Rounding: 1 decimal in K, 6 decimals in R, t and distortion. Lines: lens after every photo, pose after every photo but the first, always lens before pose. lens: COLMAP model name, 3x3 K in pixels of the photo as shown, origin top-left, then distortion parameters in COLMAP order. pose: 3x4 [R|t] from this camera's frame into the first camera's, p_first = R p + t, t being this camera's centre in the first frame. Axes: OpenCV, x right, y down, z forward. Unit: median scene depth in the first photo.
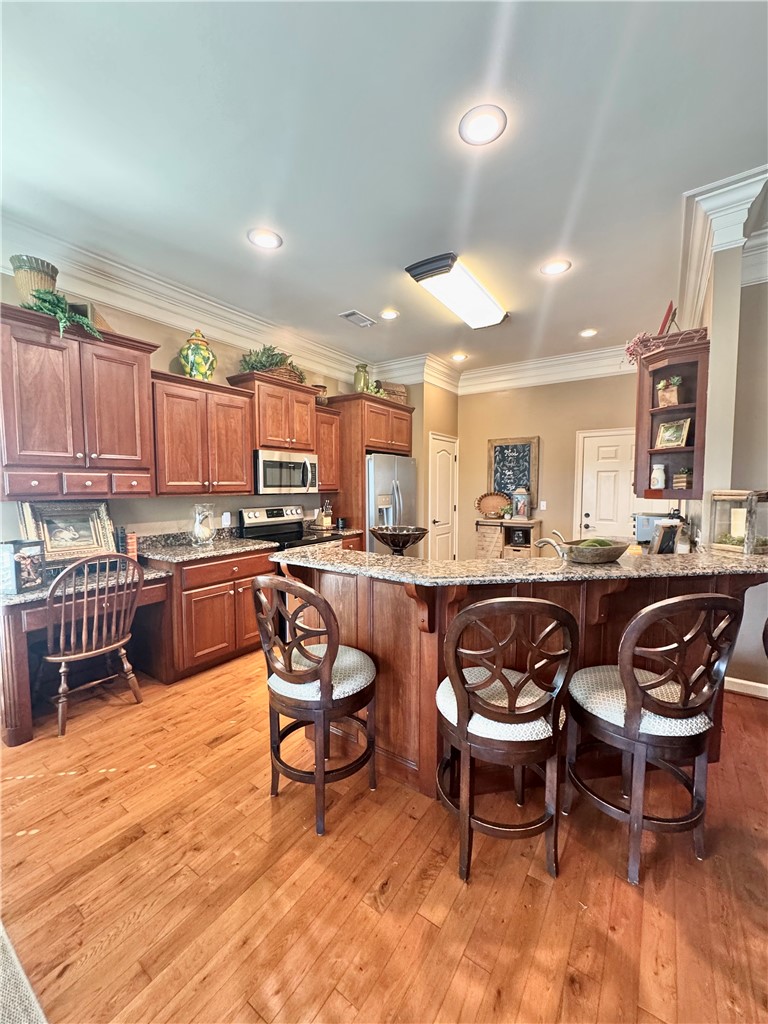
lens RADIAL K [[409.5, 0, 384.3], [0, 409.5, 512.8], [0, 0, 1]] dist [-0.004080, -0.000353]
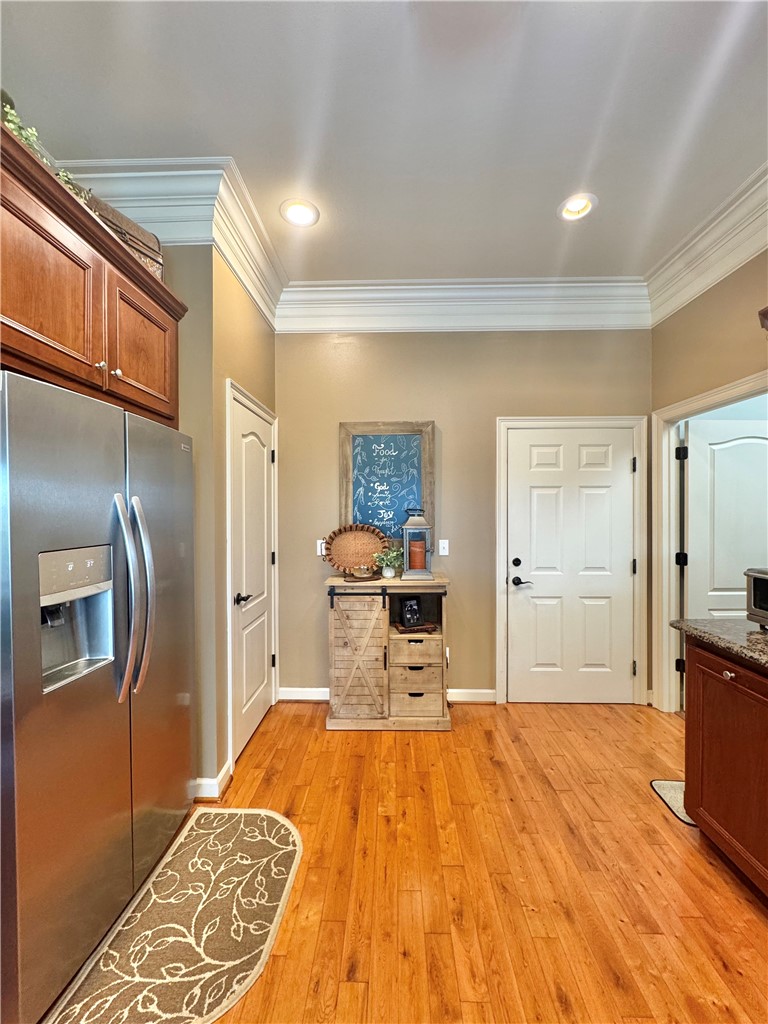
lens RADIAL K [[409.5, 0, 383.9], [0, 409.5, 513.3], [0, 0, 1]] dist [-0.004080, -0.000353]
pose [[0.836922, -0.002923, 0.547315, 0.019087], [0.038499, 0.997823, -0.053542, -0.036725], [-0.545967, 0.065882, 0.835212, 0.573147]]
